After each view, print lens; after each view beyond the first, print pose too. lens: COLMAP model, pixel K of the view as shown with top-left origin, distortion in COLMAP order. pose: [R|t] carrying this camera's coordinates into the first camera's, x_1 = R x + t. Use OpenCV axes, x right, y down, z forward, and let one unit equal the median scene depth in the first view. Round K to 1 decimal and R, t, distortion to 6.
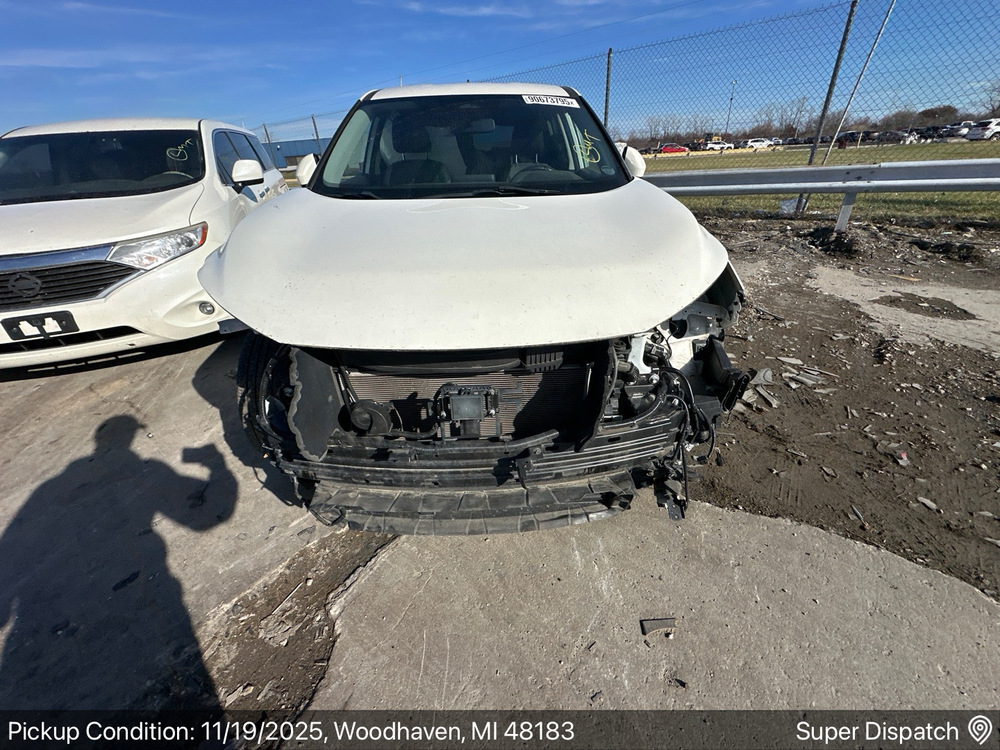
lens RADIAL K [[399.5, 0, 497.7], [0, 399.5, 373.3], [0, 0, 1]] dist [-0.001258, 0.000110]
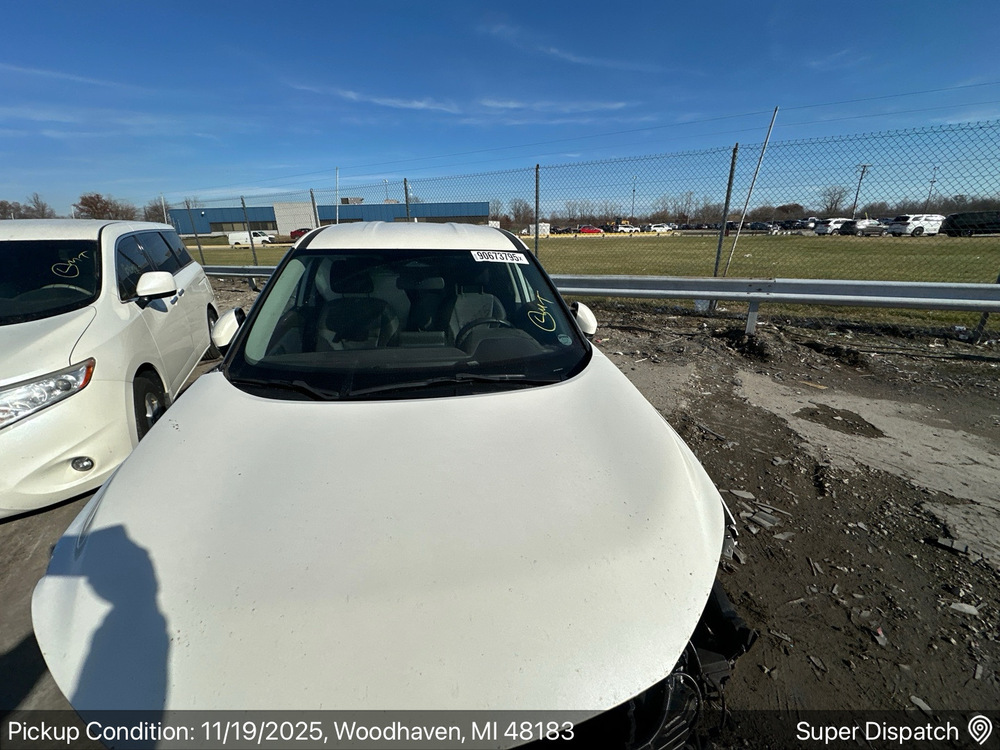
lens RADIAL K [[399.5, 0, 497.7], [0, 399.5, 373.3], [0, 0, 1]] dist [-0.001258, 0.000110]
pose [[0.987495, -0.019209, 0.156476, -0.021145], [0.042568, 0.988171, -0.147331, -0.162259], [-0.151795, 0.152149, 0.976631, 0.050646]]
